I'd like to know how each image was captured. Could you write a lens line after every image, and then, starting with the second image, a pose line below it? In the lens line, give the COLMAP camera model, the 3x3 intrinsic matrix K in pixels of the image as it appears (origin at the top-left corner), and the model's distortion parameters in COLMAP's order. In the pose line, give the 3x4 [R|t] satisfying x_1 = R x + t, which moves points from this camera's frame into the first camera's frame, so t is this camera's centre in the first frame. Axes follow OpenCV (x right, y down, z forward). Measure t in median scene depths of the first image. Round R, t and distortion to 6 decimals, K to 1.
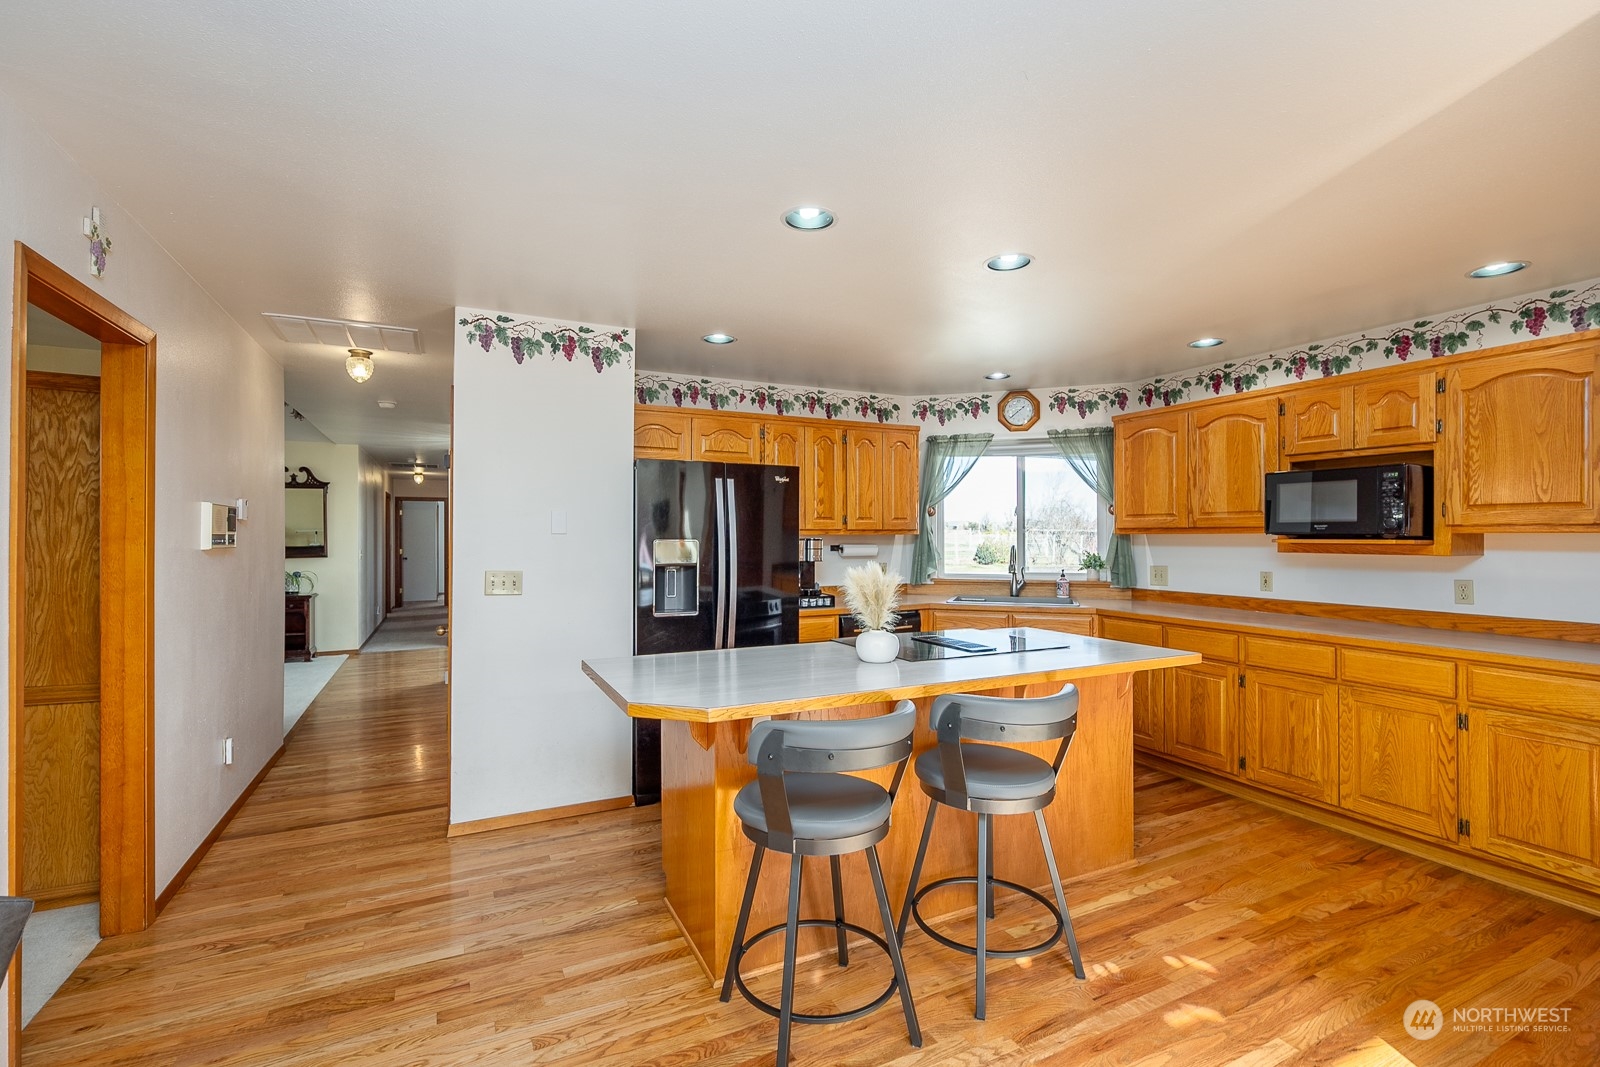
lens RADIAL K [[711.6, 0, 802.8], [0, 711.6, 538.4], [0, 0, 1]] dist [0.000324, 0.000331]
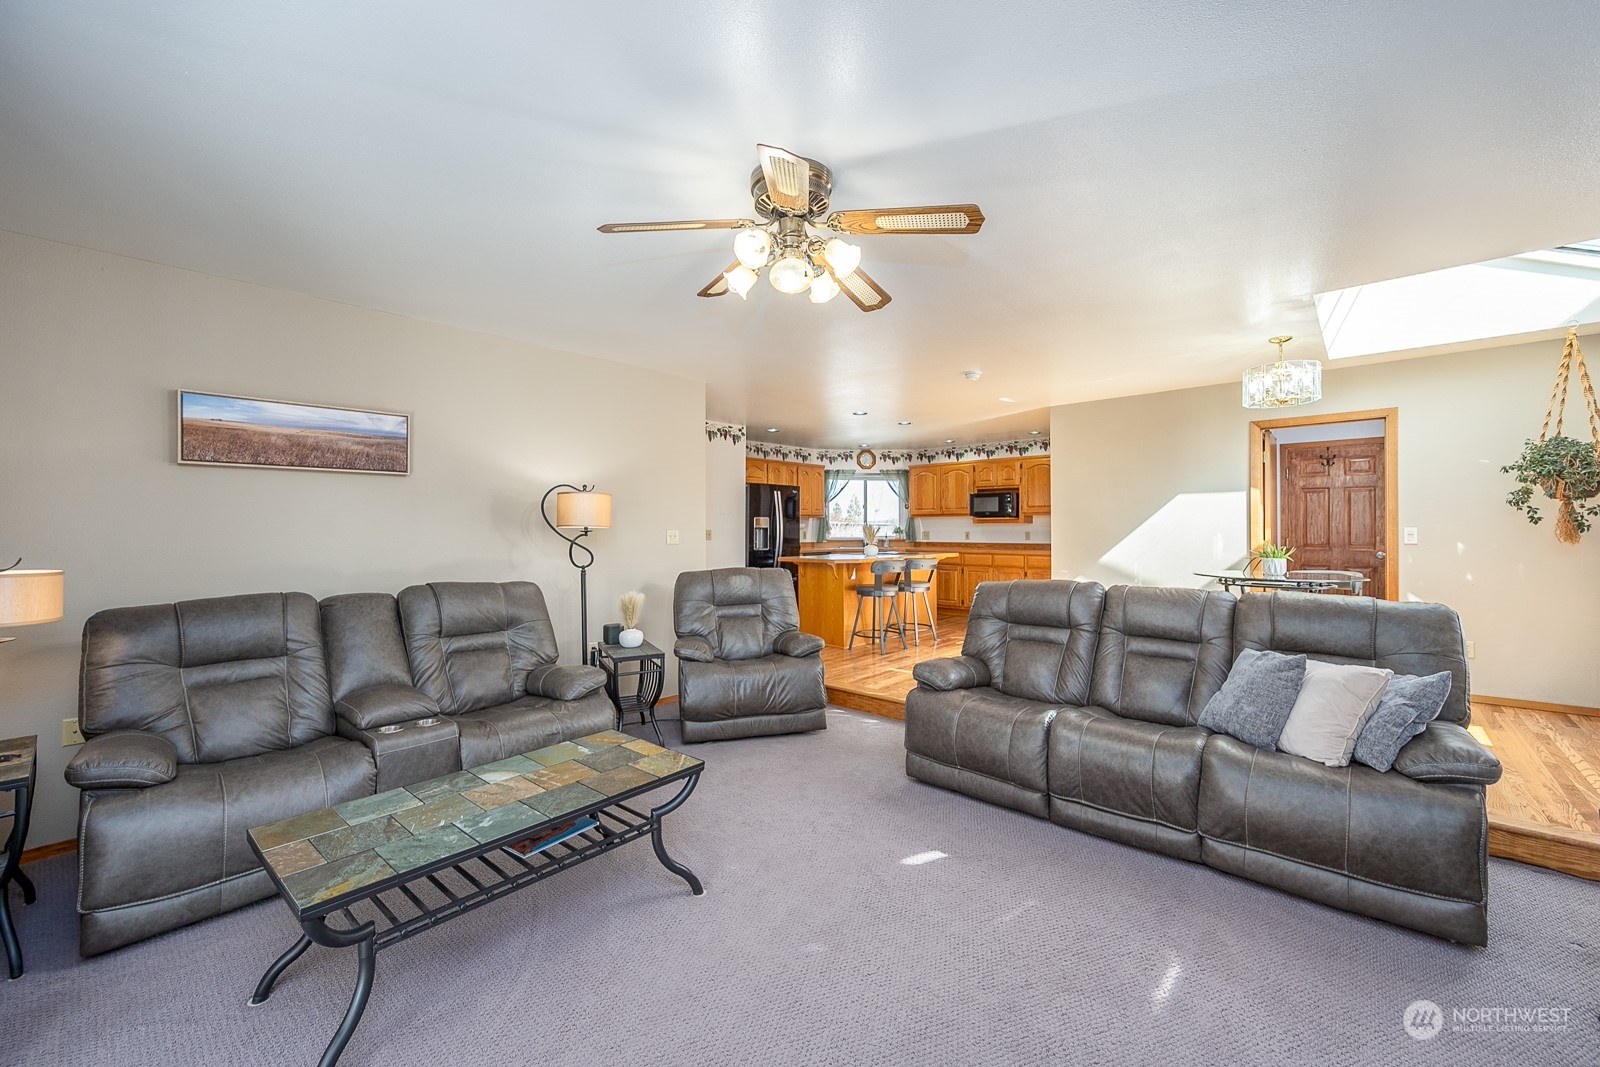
lens RADIAL K [[644.7, 0, 800.0], [0, 644.7, 533.5], [0, 0, 1]] dist [-0.001607, -0.000026]
pose [[0.928395, -0.003294, 0.371580, -0.686517], [0.002182, 0.999992, 0.003413, 0.040012], [-0.371588, -0.002358, 0.928395, -0.824937]]
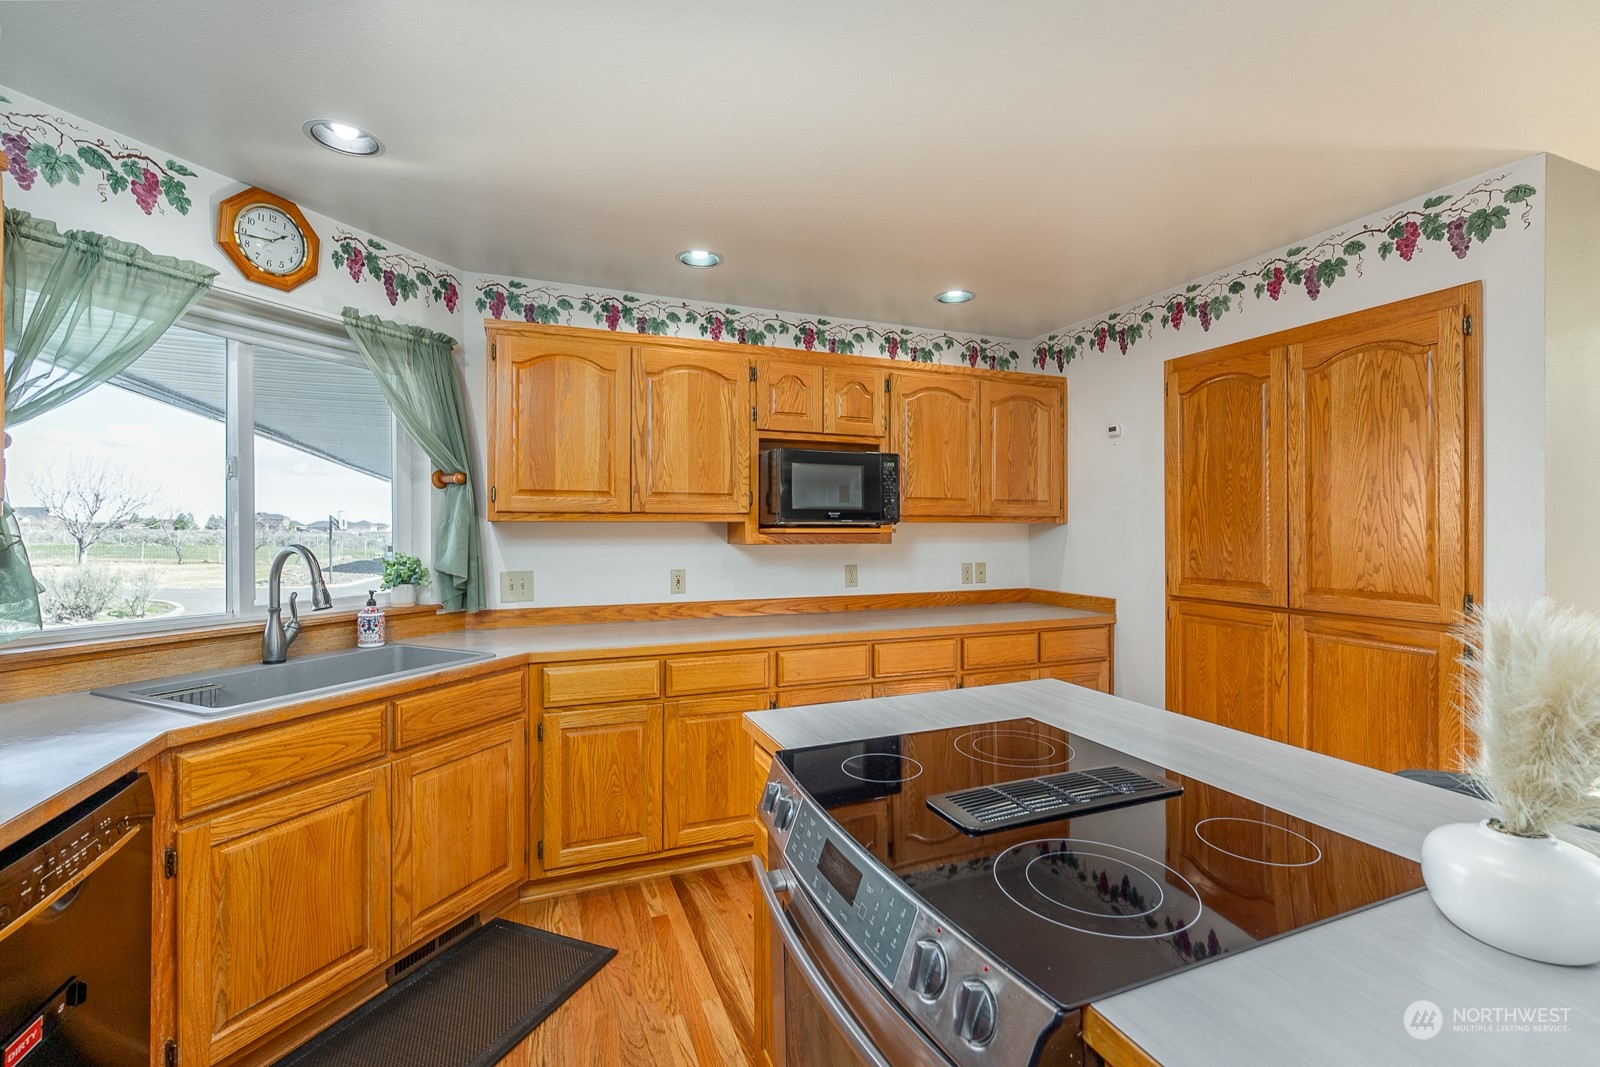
lens RADIAL K [[694.4, 0, 806.0], [0, 694.4, 527.9], [0, 0, 1]] dist [0.001366, 0.000052]
pose [[0.079878, -0.000626, 0.996804, -0.114032], [0.003967, 0.999992, 0.000311, 0.000203], [-0.996797, 0.003929, 0.079880, 0.726487]]
